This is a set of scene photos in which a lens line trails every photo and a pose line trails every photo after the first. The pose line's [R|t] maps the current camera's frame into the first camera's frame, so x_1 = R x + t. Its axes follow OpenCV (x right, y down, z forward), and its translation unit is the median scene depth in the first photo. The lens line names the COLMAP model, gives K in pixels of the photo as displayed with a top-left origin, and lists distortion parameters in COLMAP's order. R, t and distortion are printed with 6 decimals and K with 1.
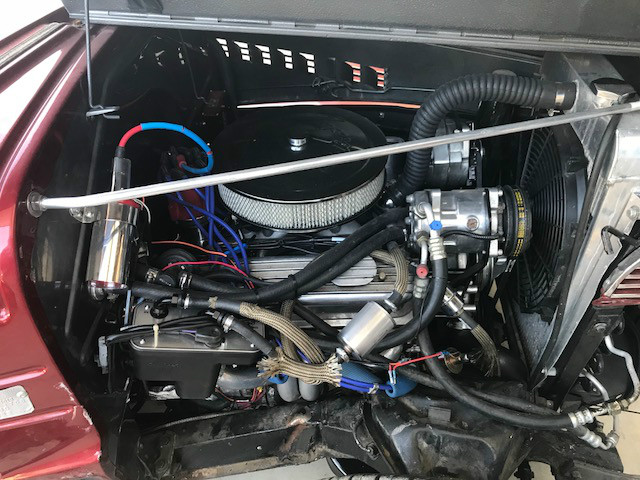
lens RADIAL K [[530.5, 0, 320.0], [0, 530.5, 240.0], [0, 0, 1]] dist [0.000732, 0.009102]
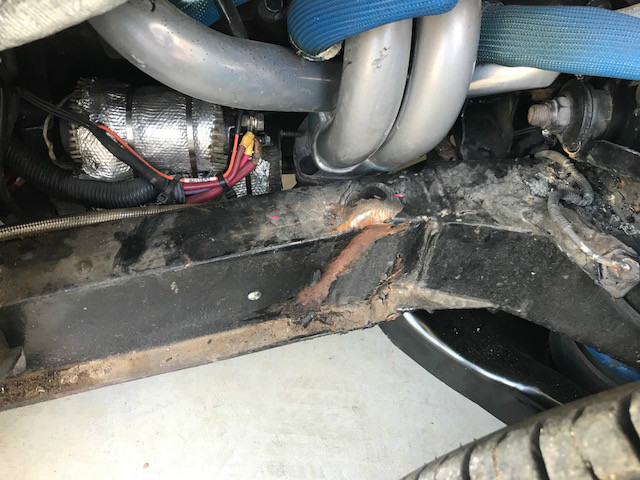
lens RADIAL K [[530.5, 0, 320.0], [0, 530.5, 240.0], [0, 0, 1]] dist [0.000732, 0.009102]
pose [[0.959739, -0.014934, 0.280497, -0.173759], [-0.034274, 0.984898, 0.169709, 0.287227], [-0.278796, -0.172490, 0.944733, 0.637685]]
